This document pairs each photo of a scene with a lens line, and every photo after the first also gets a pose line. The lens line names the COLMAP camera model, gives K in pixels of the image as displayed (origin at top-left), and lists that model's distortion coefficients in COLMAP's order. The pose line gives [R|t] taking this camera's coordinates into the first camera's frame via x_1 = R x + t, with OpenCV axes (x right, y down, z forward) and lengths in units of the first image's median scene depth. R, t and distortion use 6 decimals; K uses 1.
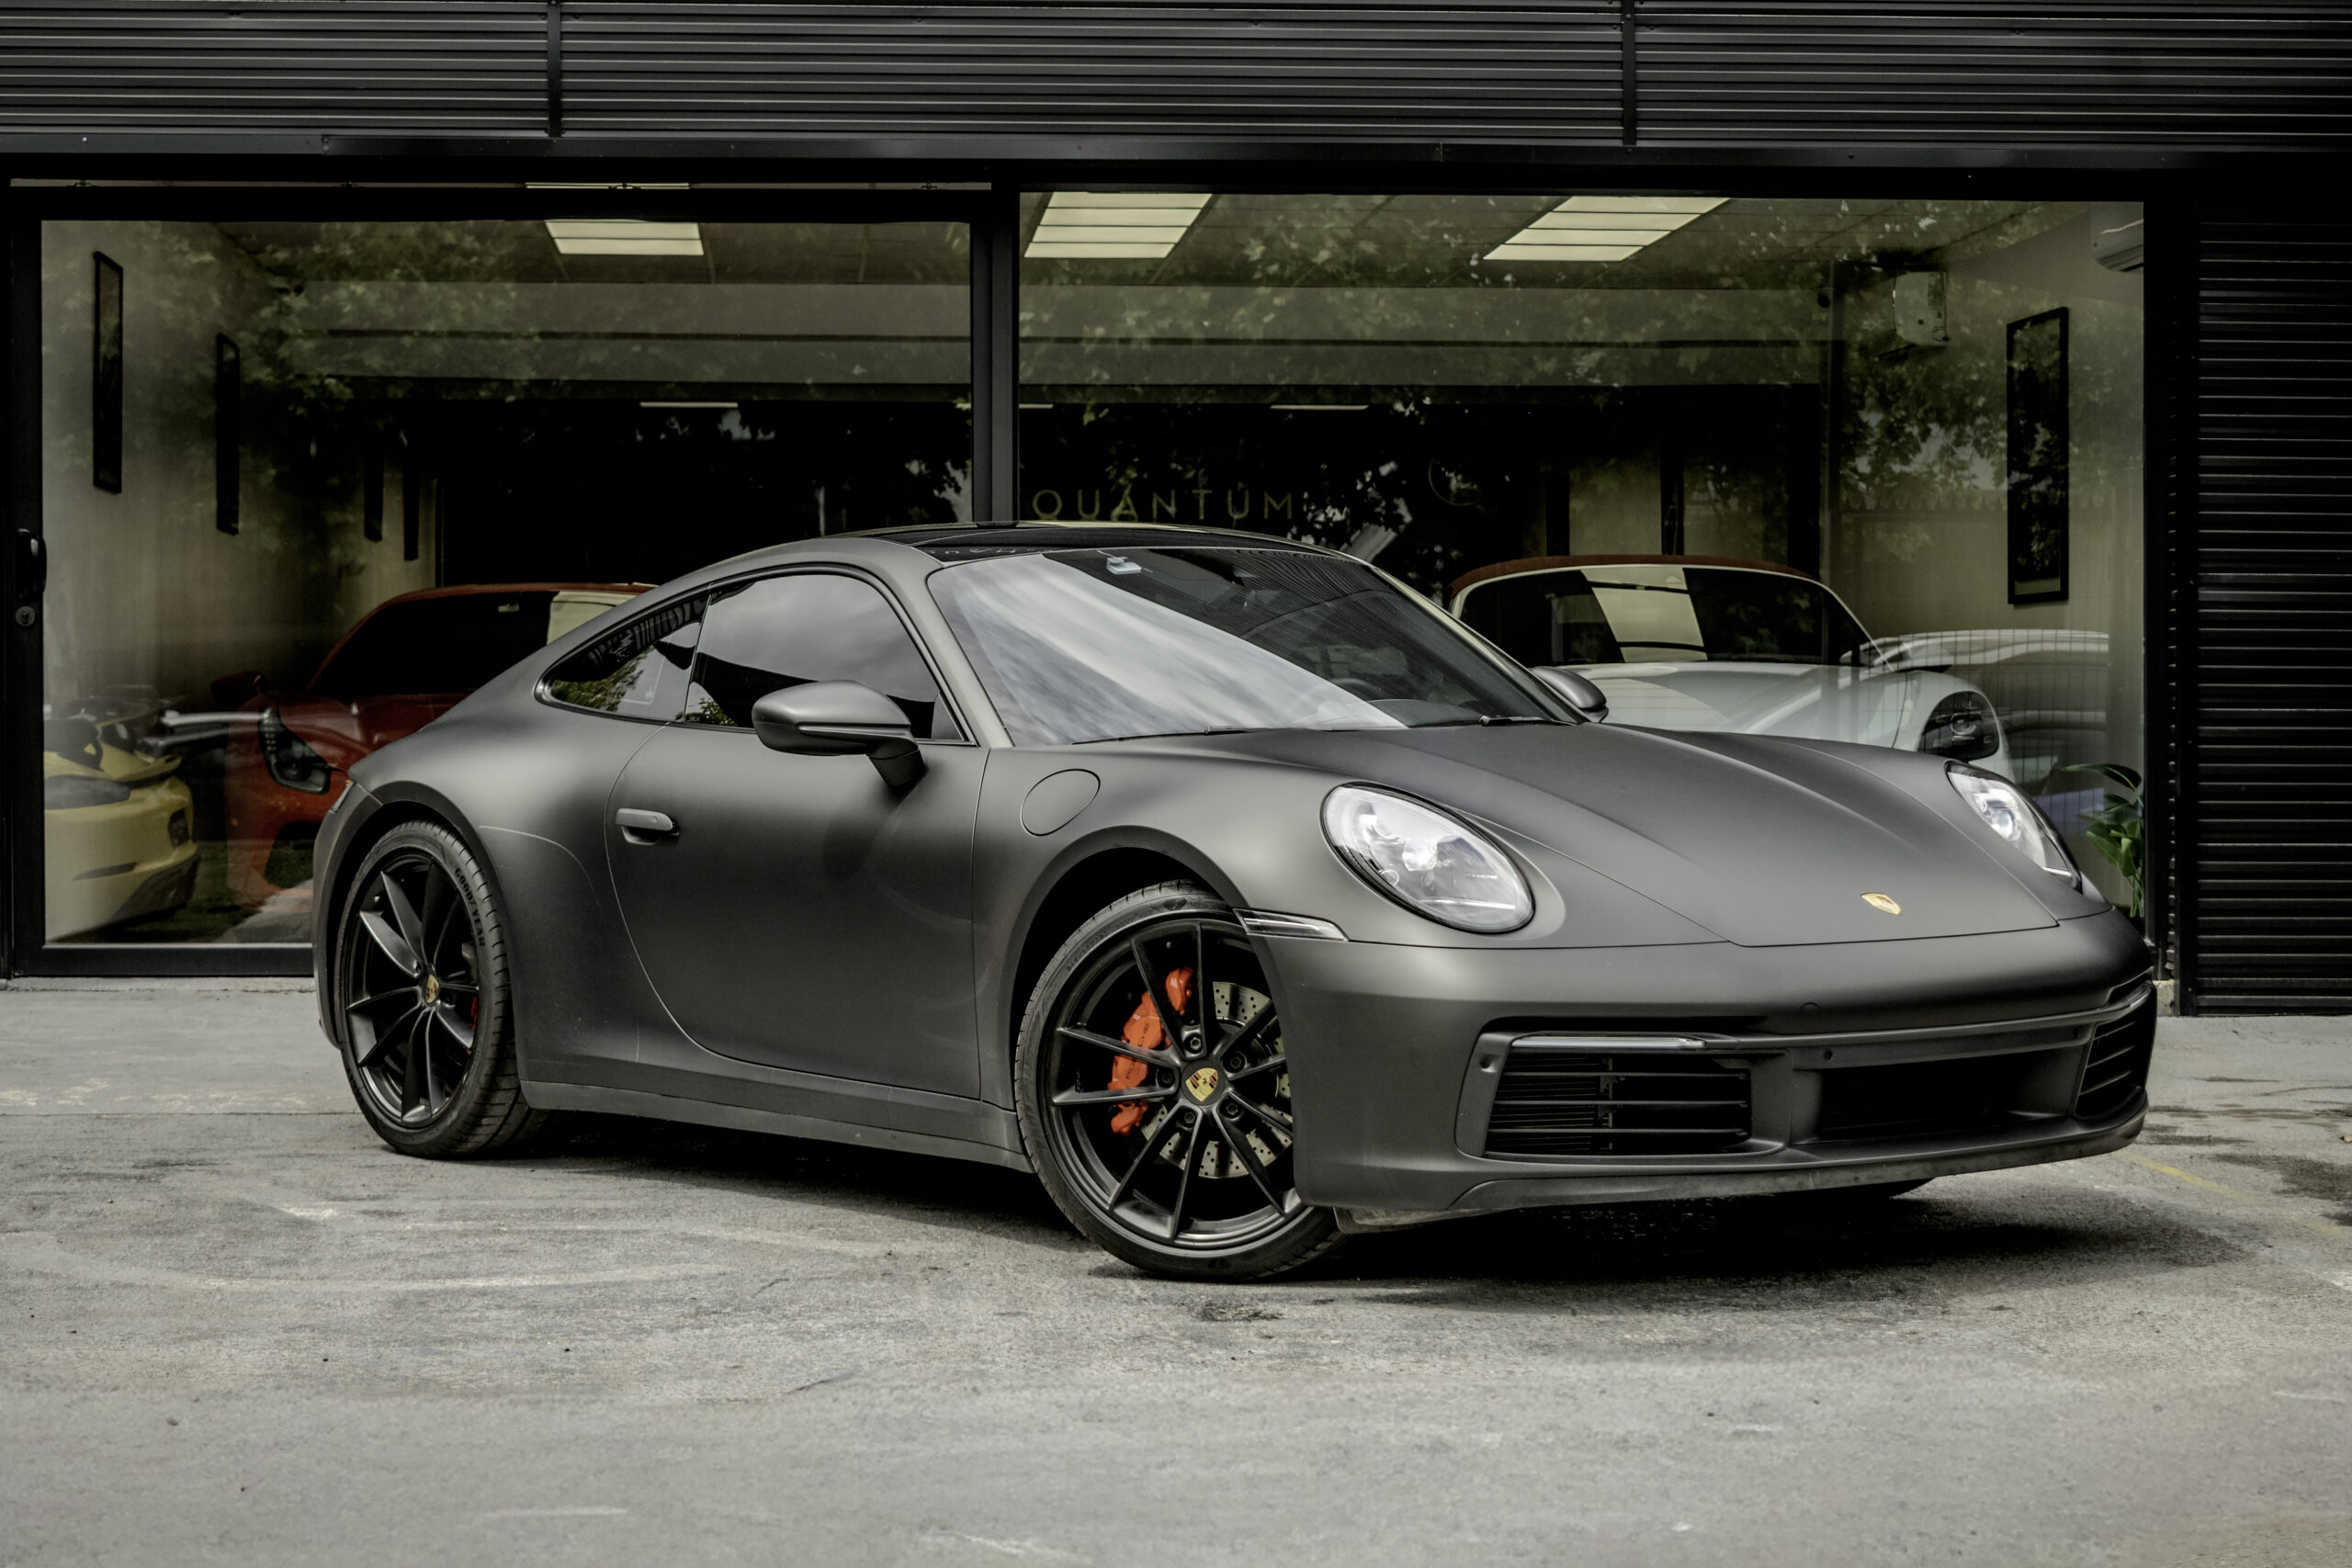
lens RADIAL K [[4799.0, 0, 1172.5], [0, 4799.0, 780.4], [0, 0, 1]] dist [-0.045504, 0.000000]
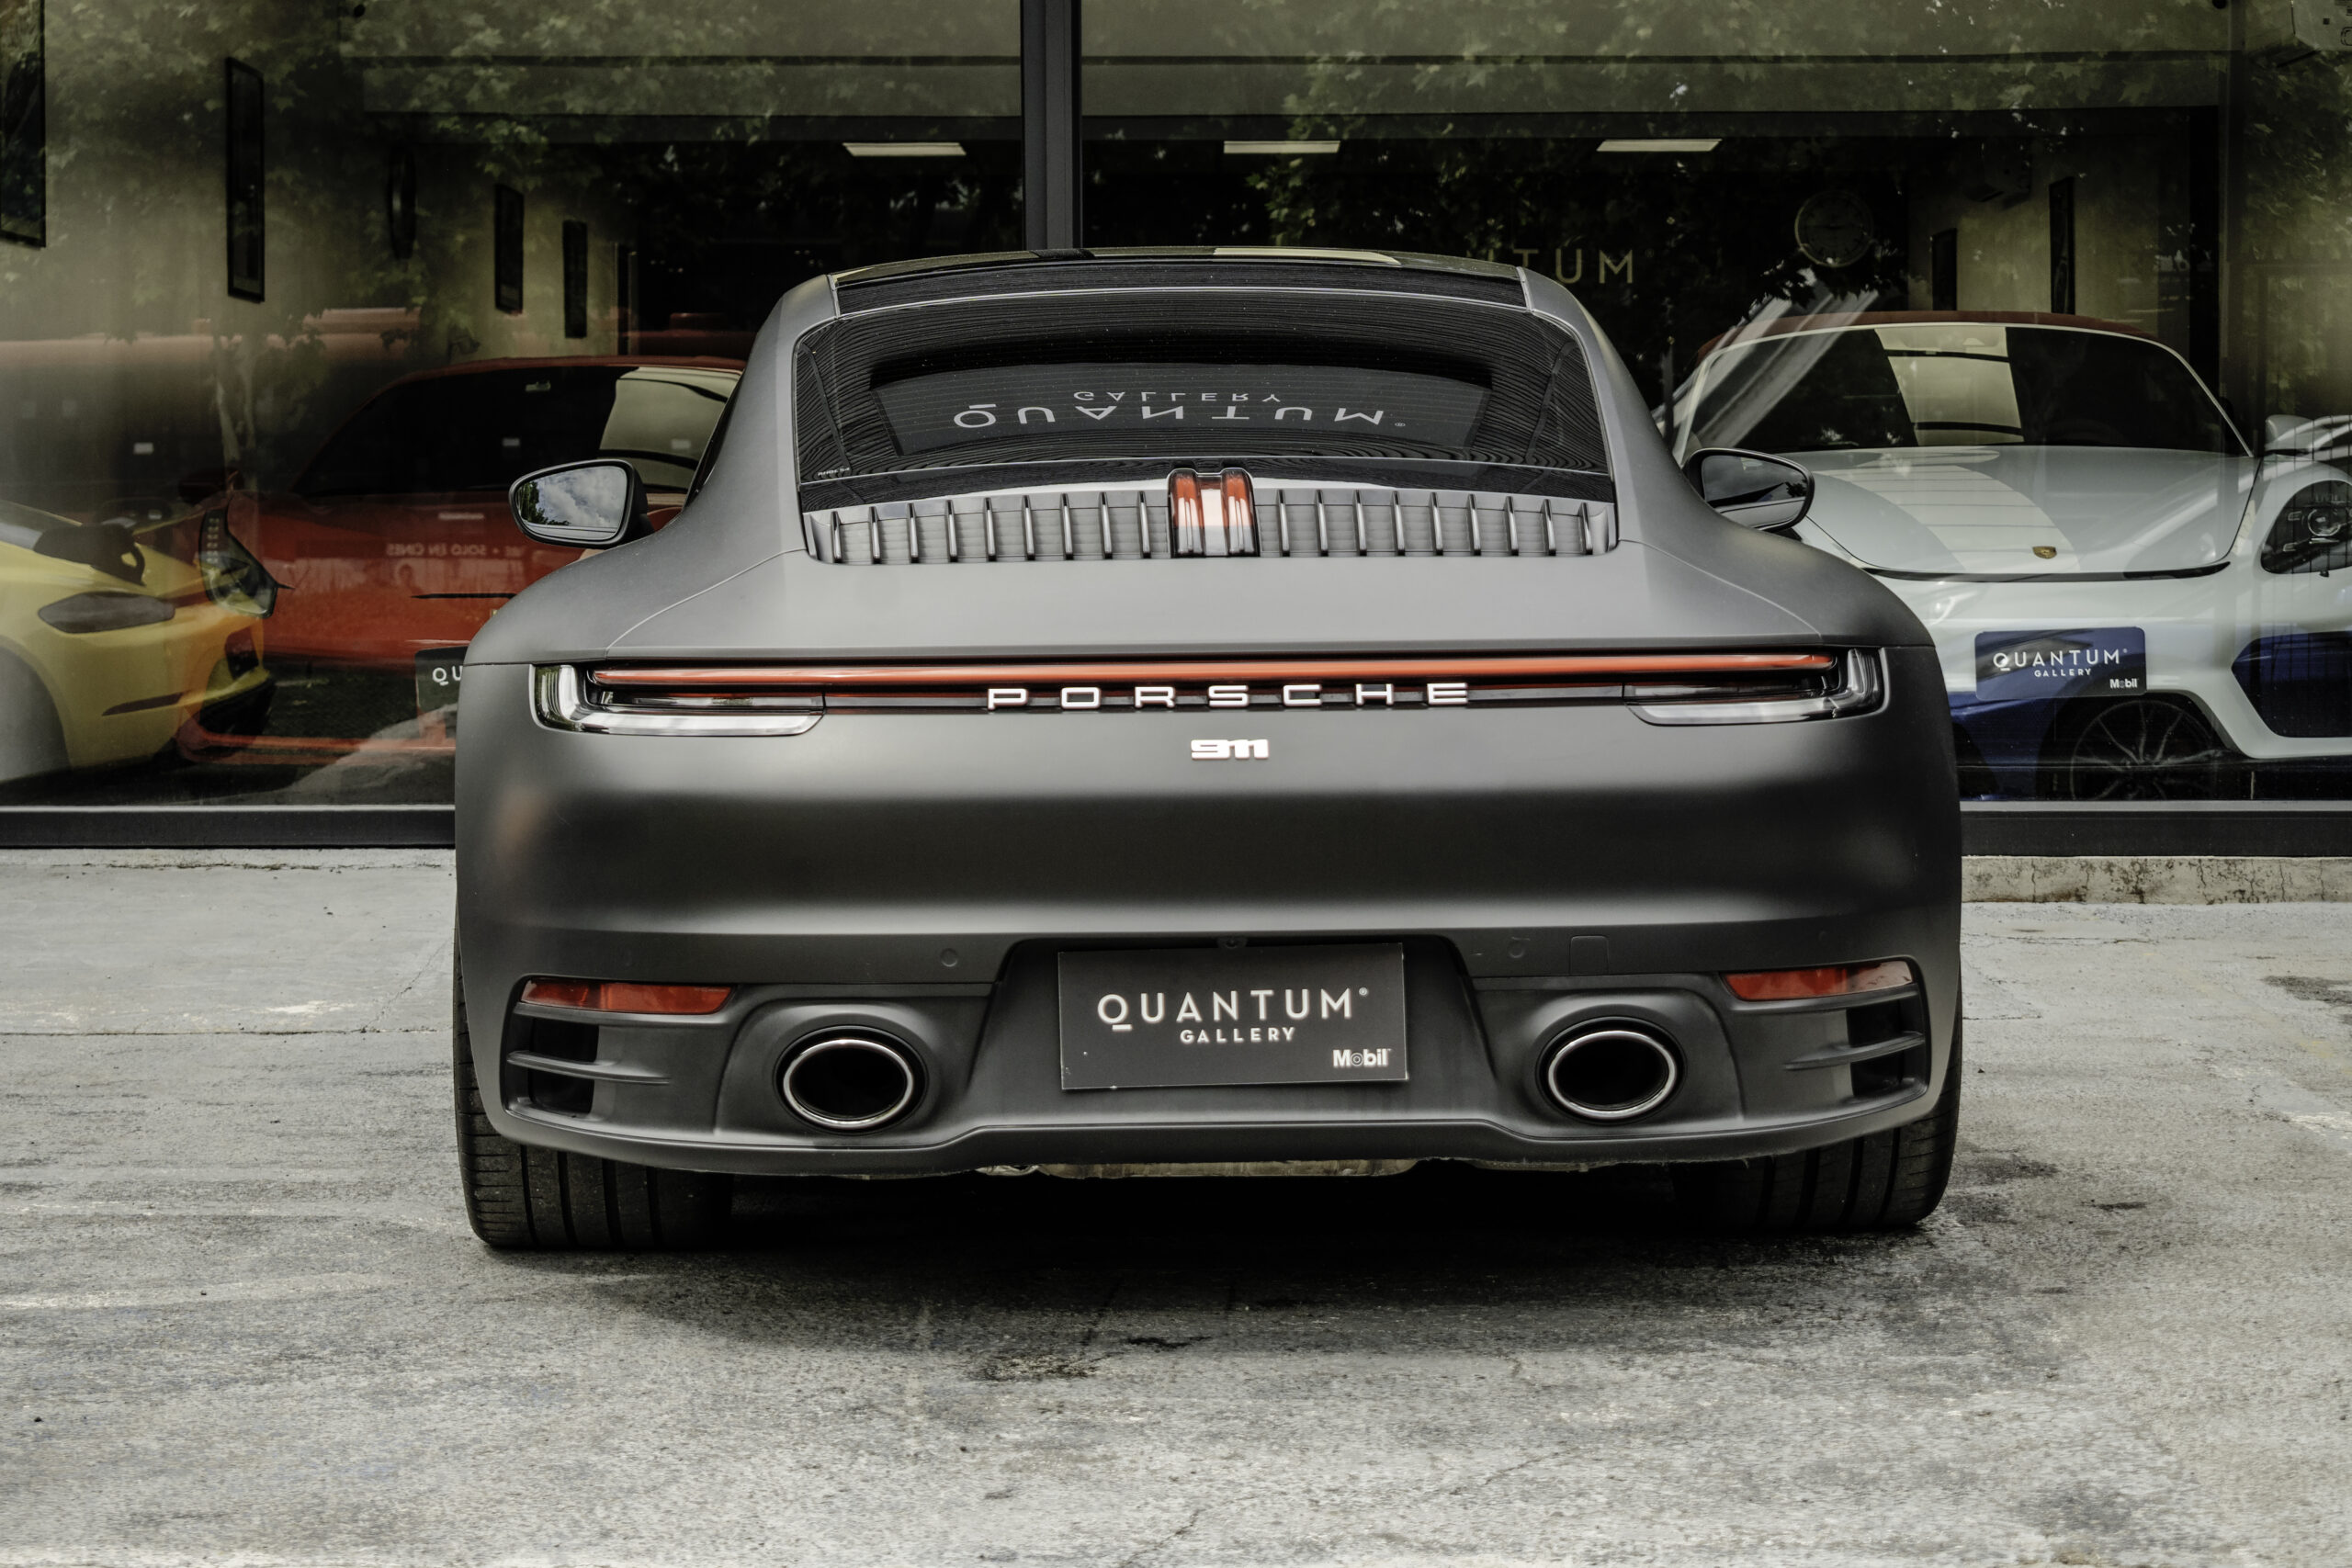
lens RADIAL K [[5333.8, 0, 1156.4], [0, 5333.8, 804.9], [0, 0, 1]] dist [-0.059839, 0.000000]
pose [[0.995932, 0.001350, -0.090093, 0.051913], [0.002257, 0.999200, 0.039921, -0.000952], [0.090075, -0.039962, 0.995133, 0.117600]]
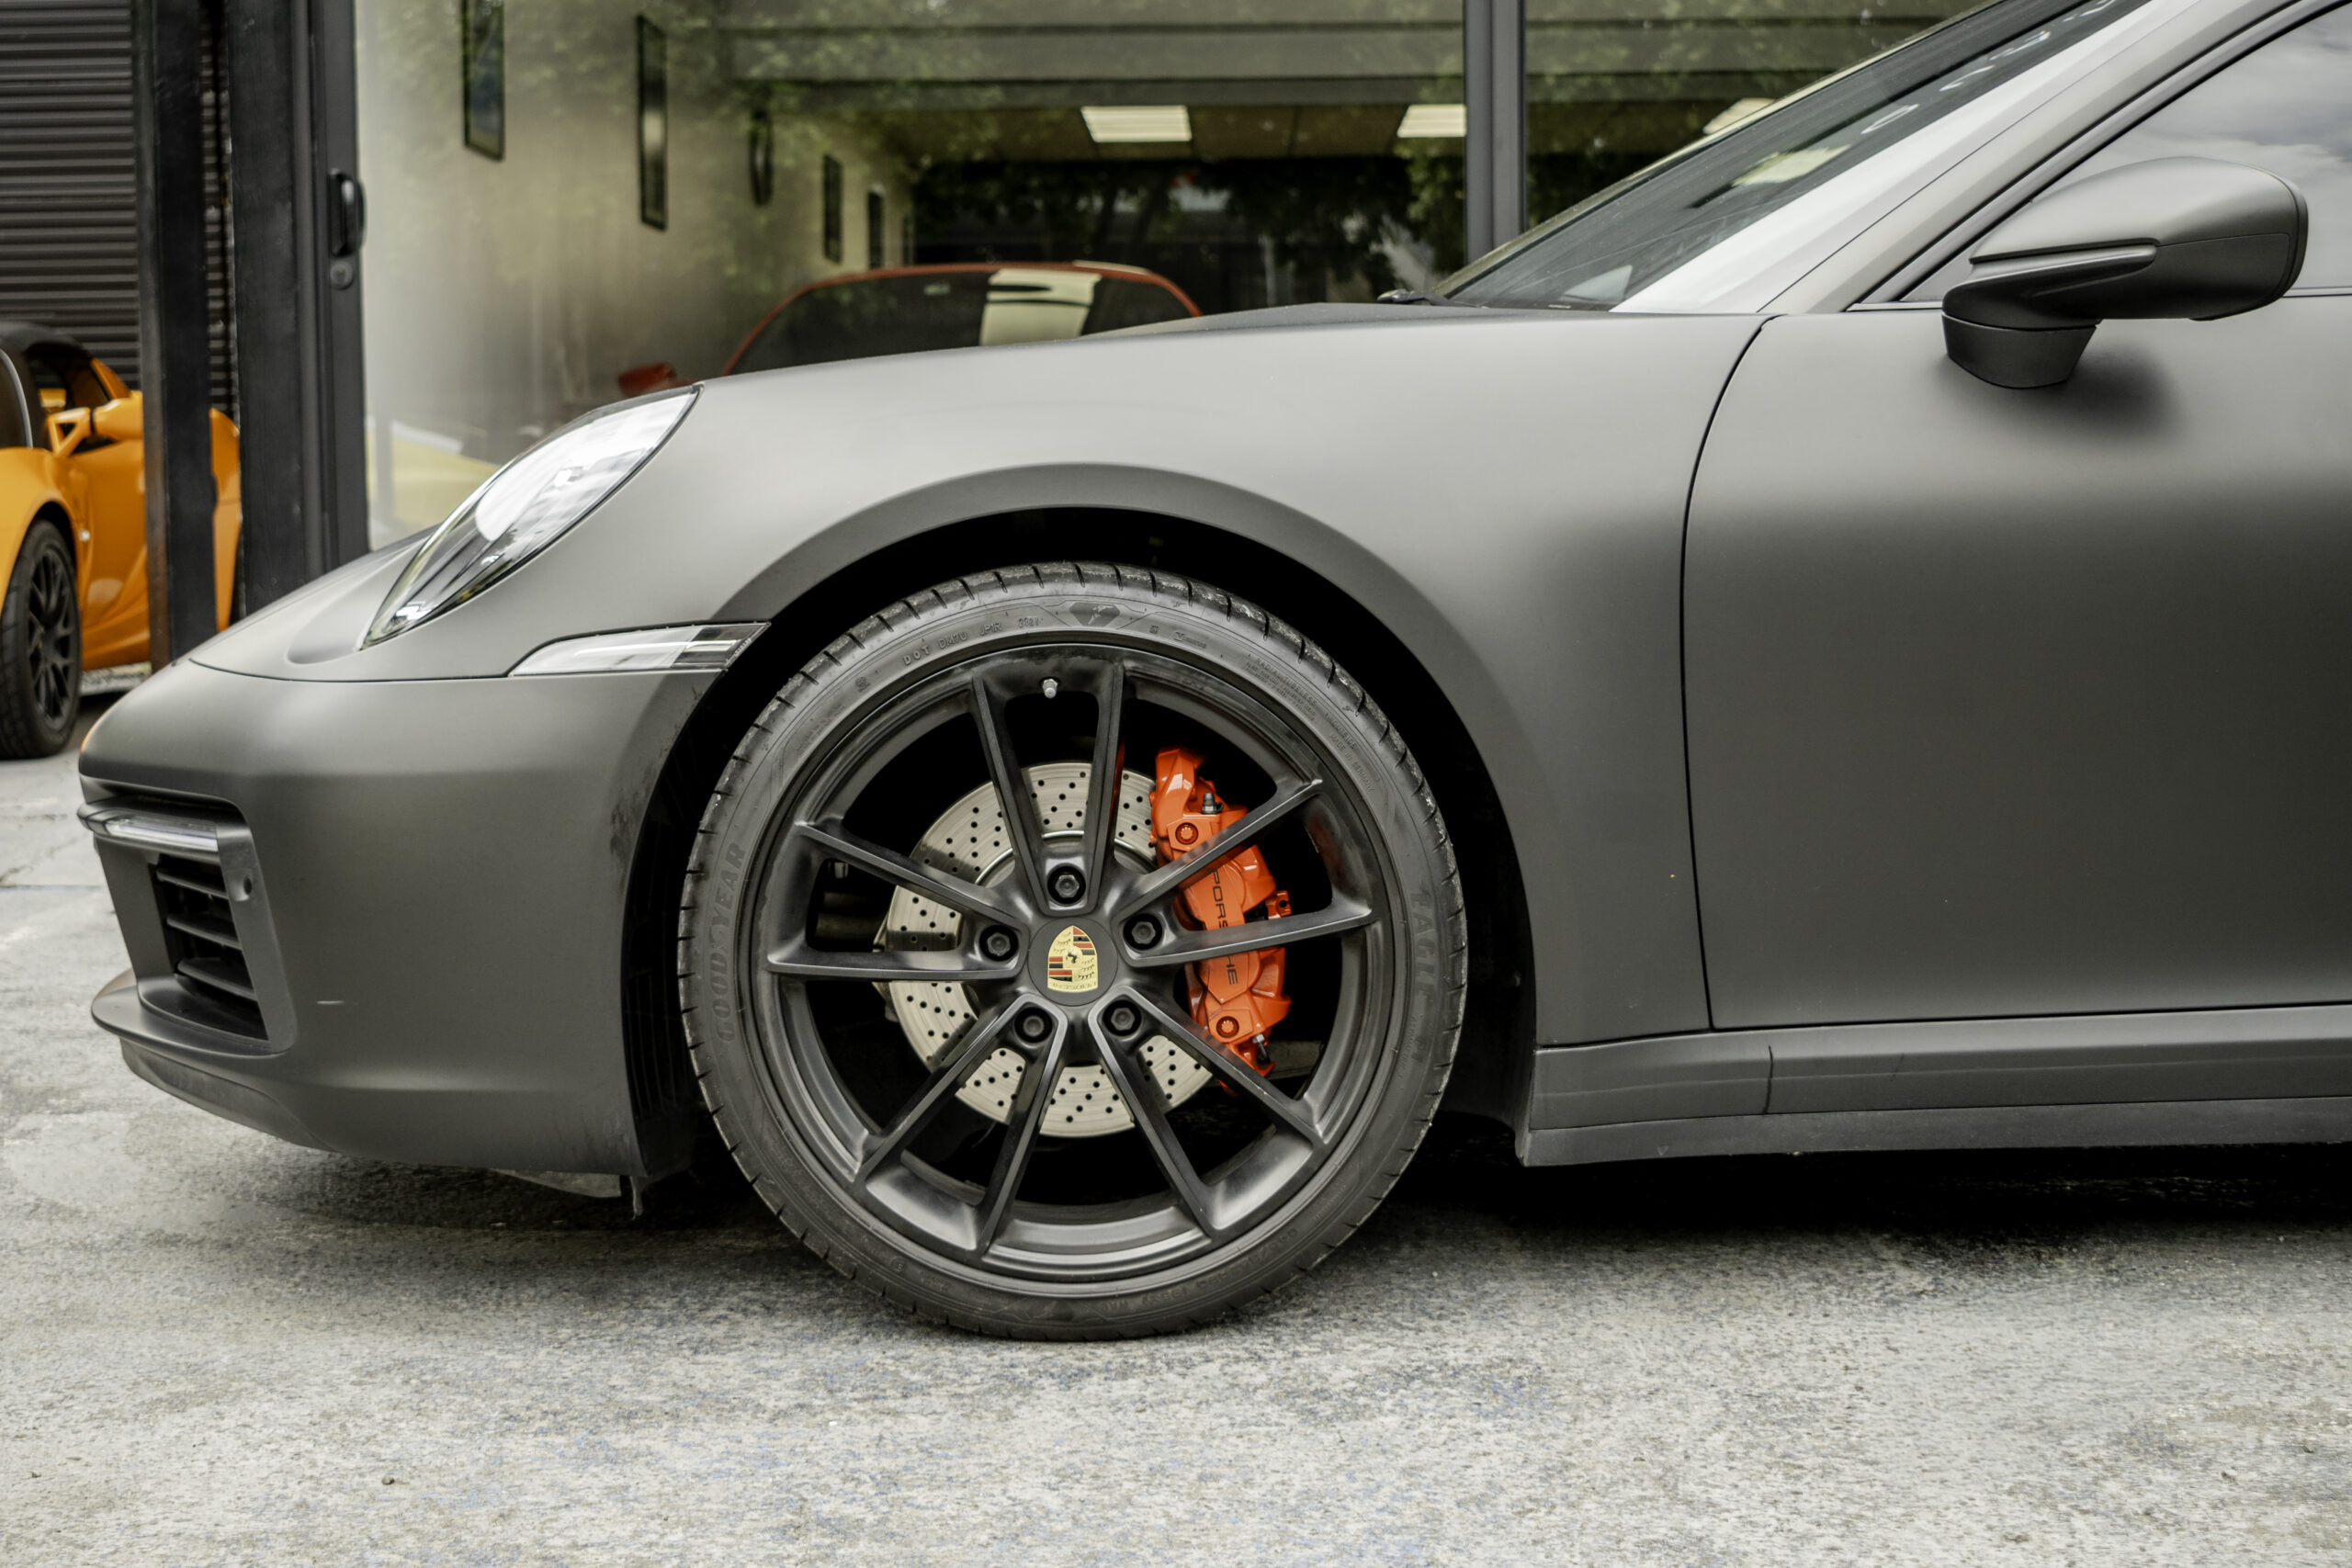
lens RADIAL K [[3894.6, 0, 1175.9], [0, 3894.6, 773.7], [0, 0, 1]] dist [-0.059811, 0.000000]
pose [[0.995386, -0.005350, -0.095807, -0.025612], [0.011578, 0.997846, 0.064567, 0.009629], [0.095255, -0.065378, 0.993304, 0.290025]]
